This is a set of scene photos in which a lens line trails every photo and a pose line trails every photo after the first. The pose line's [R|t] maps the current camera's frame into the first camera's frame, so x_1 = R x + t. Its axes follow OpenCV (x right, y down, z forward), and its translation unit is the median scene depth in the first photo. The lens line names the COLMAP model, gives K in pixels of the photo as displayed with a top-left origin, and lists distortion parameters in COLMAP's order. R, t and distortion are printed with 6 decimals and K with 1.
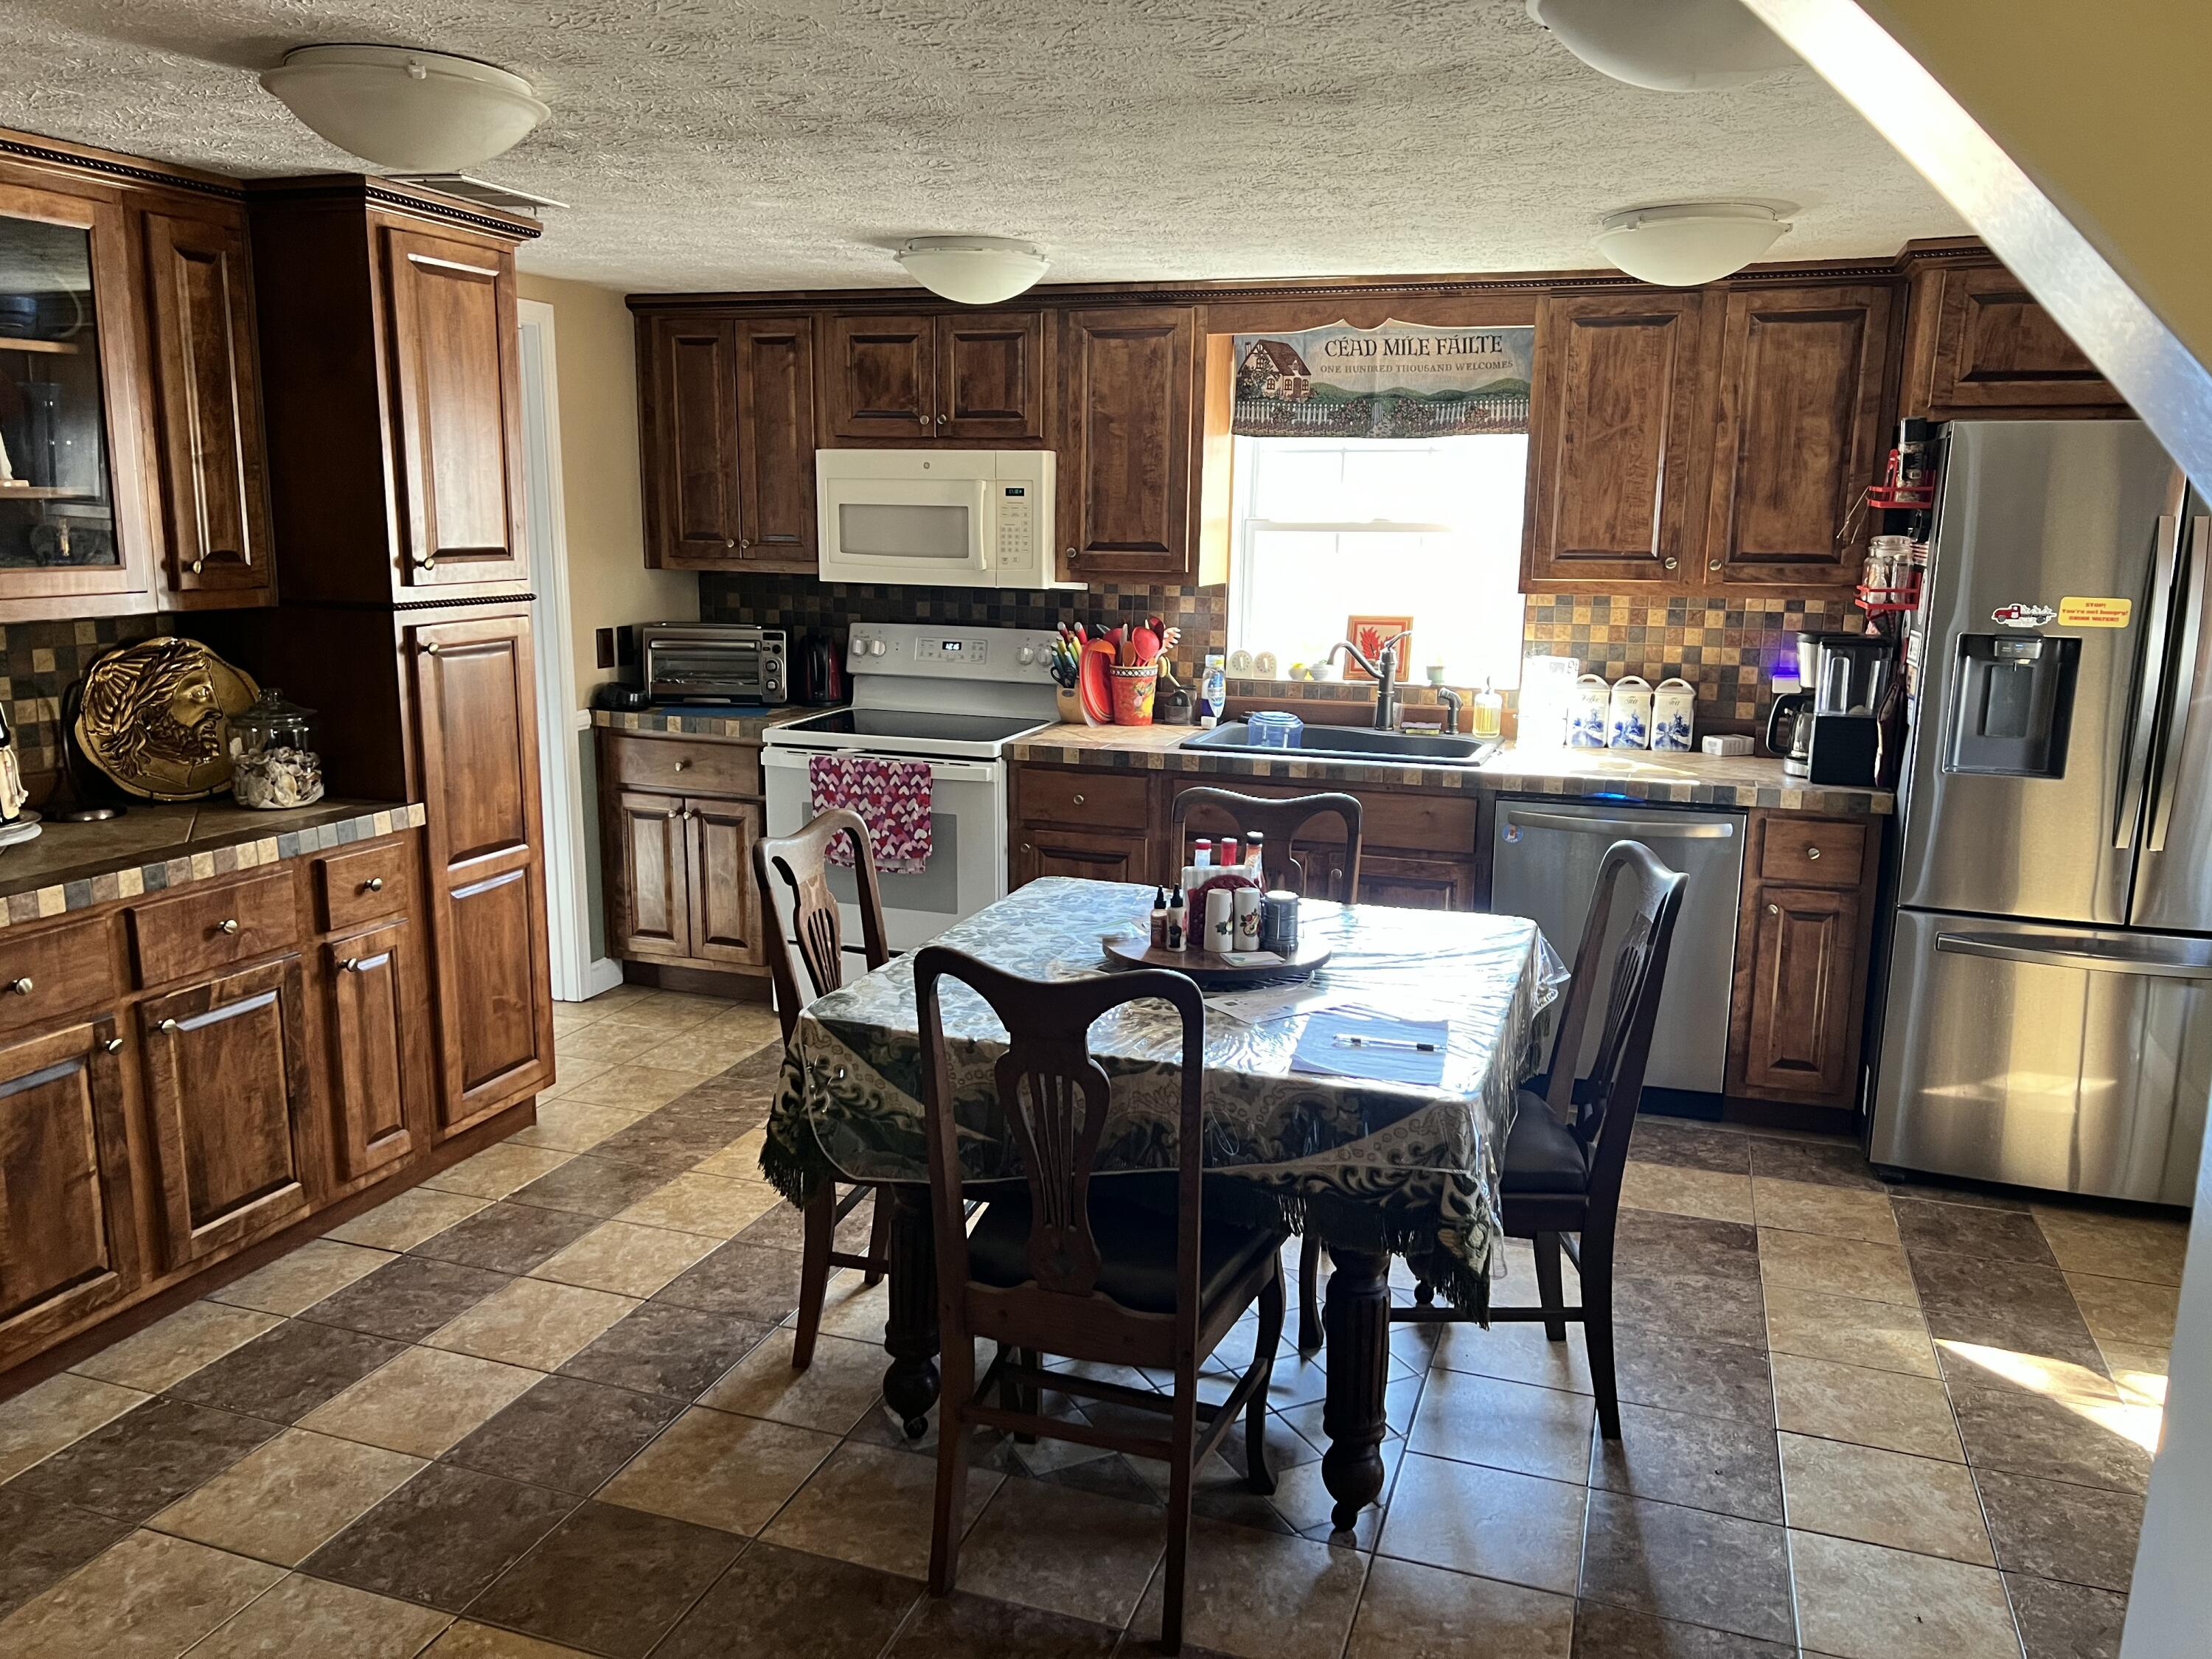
lens RADIAL K [[1648.6, 0, 1106.8], [0, 1648.6, 839.1], [0, 0, 1]] dist [0.013455, 0.000110]
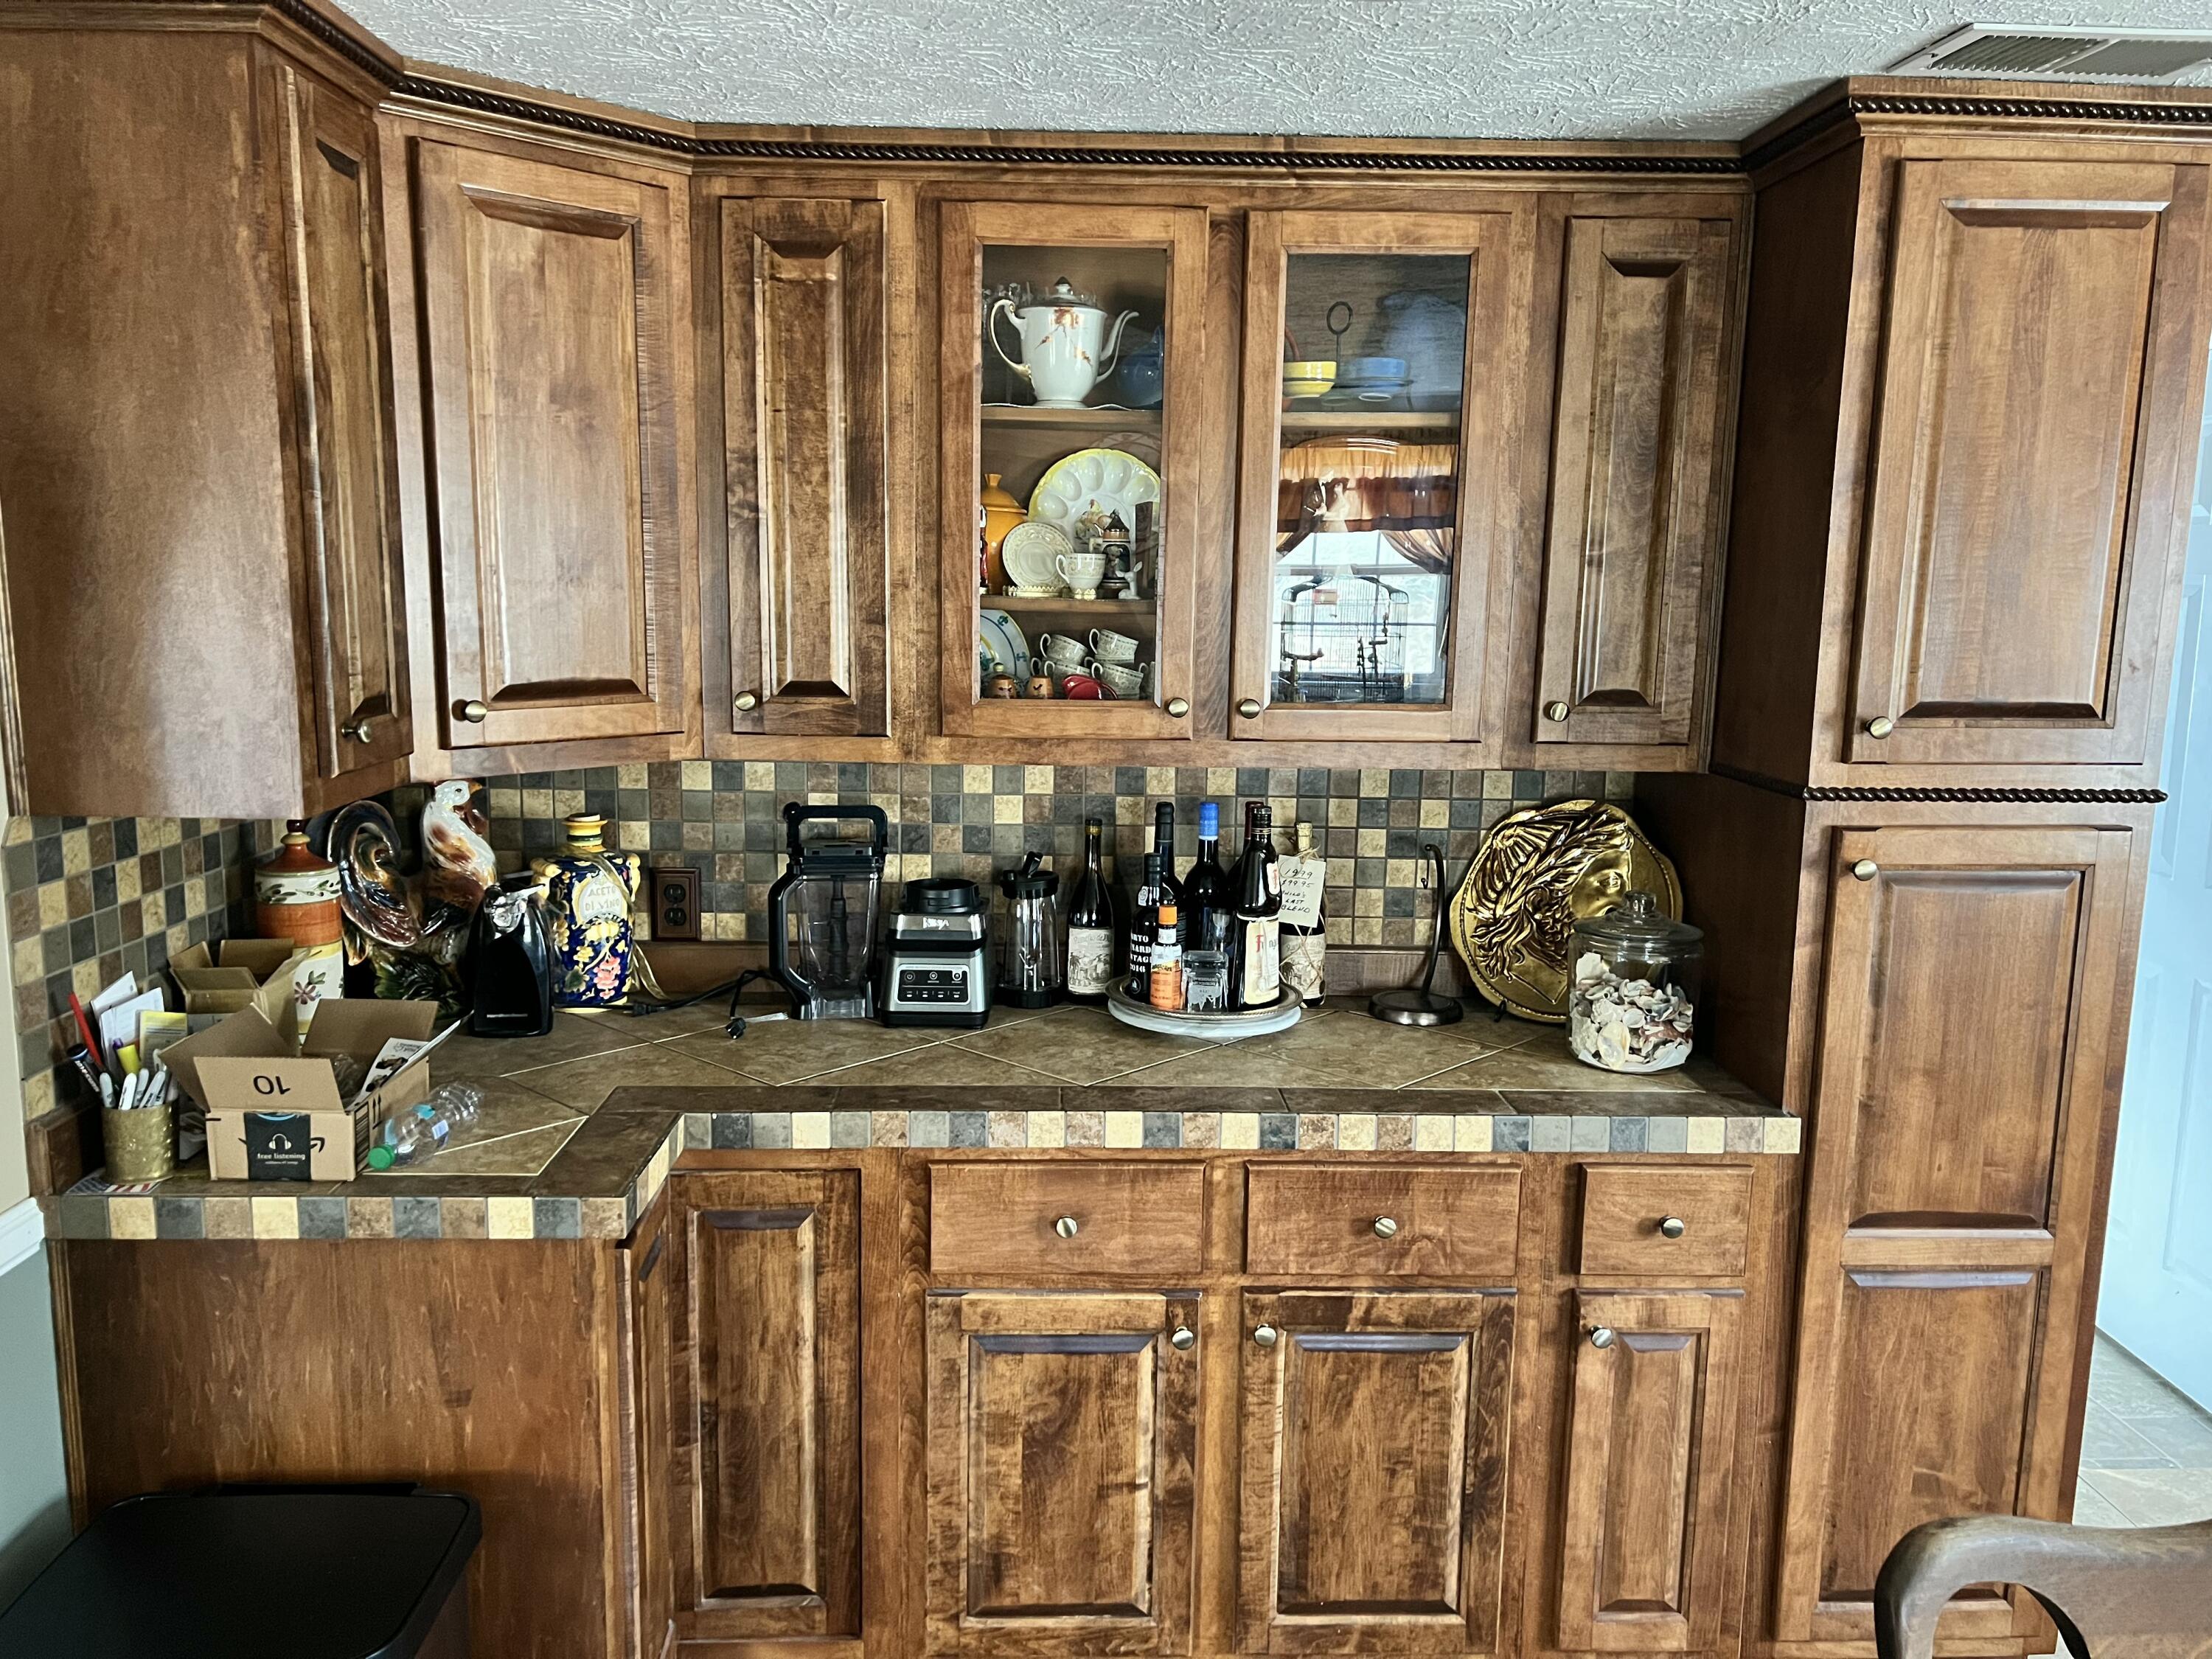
lens RADIAL K [[1648.6, 0, 1106.8], [0, 1648.6, 839.1], [0, 0, 1]] dist [0.013455, 0.000110]
pose [[0.358592, 0.133295, -0.923929, 0.039025], [-0.197575, 0.978168, 0.064437, -0.117038], [0.912346, 0.159438, 0.377099, 0.563355]]
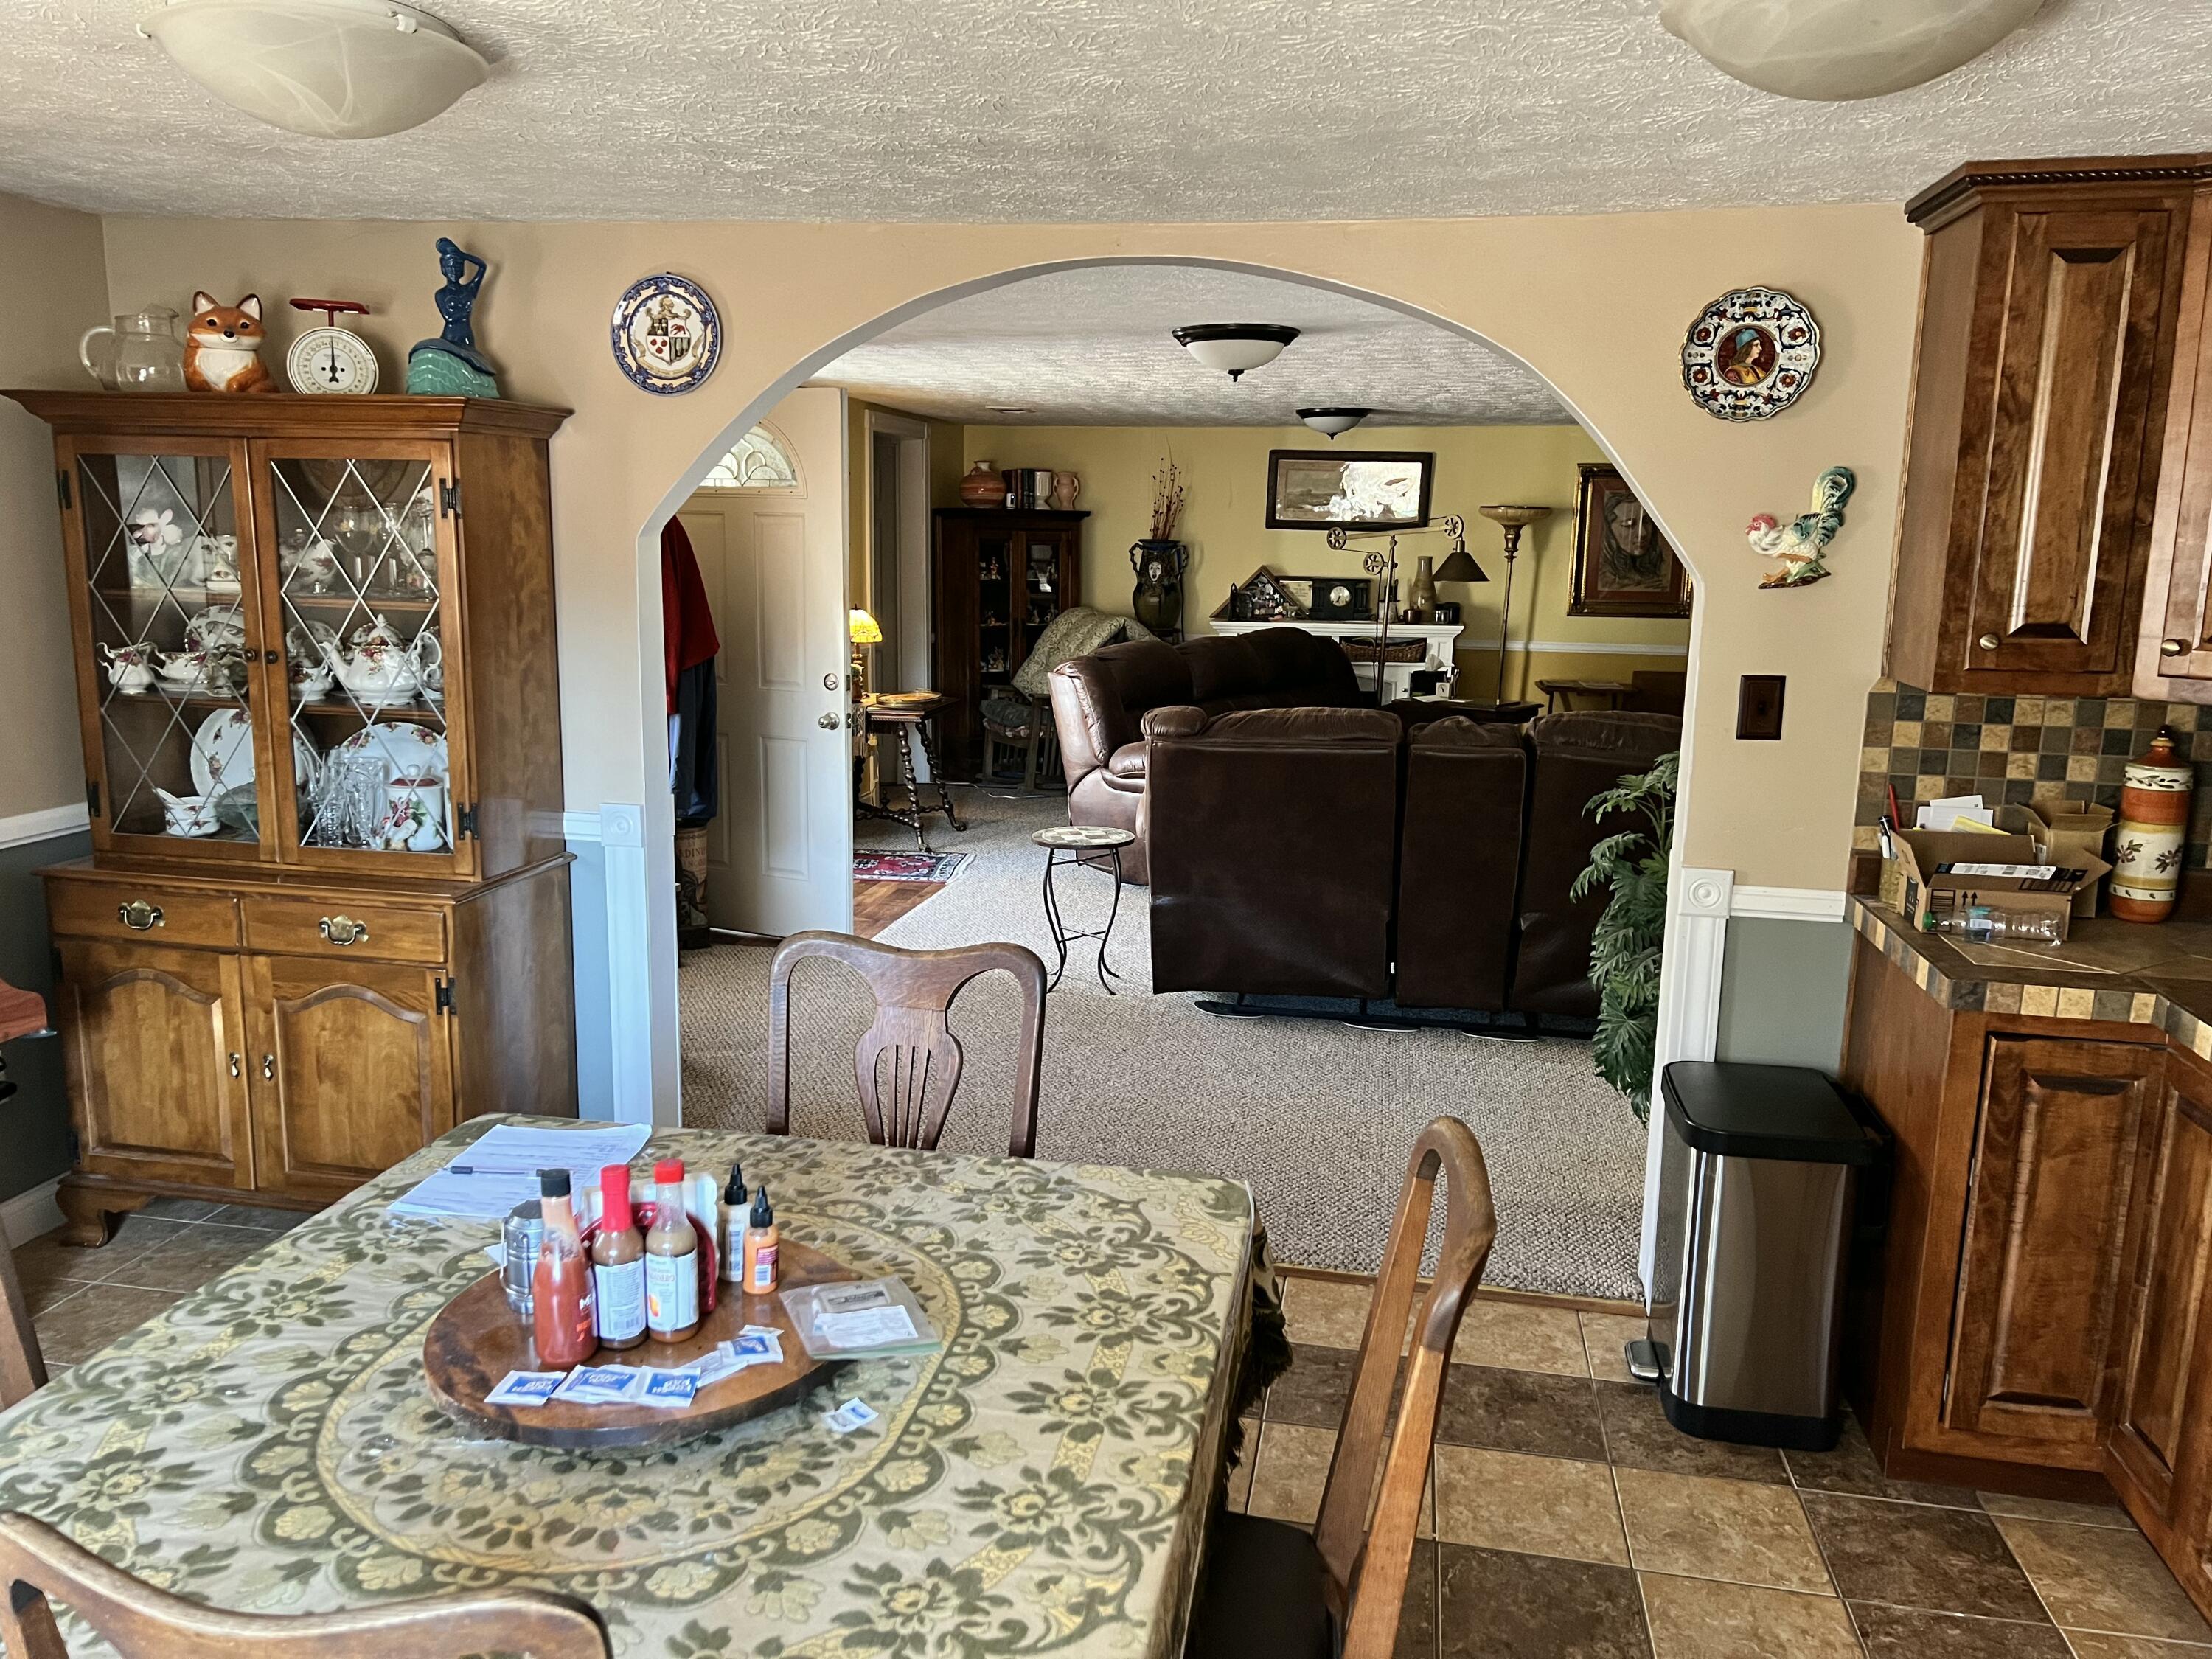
lens RADIAL K [[1648.6, 0, 1106.8], [0, 1648.6, 839.1], [0, 0, 1]] dist [0.013455, 0.000110]
pose [[-0.987019, -0.000025, -0.160604, 0.006281], [-0.062711, 0.920674, 0.385262, -0.287126], [0.147854, 0.390333, -0.908724, 1.341778]]
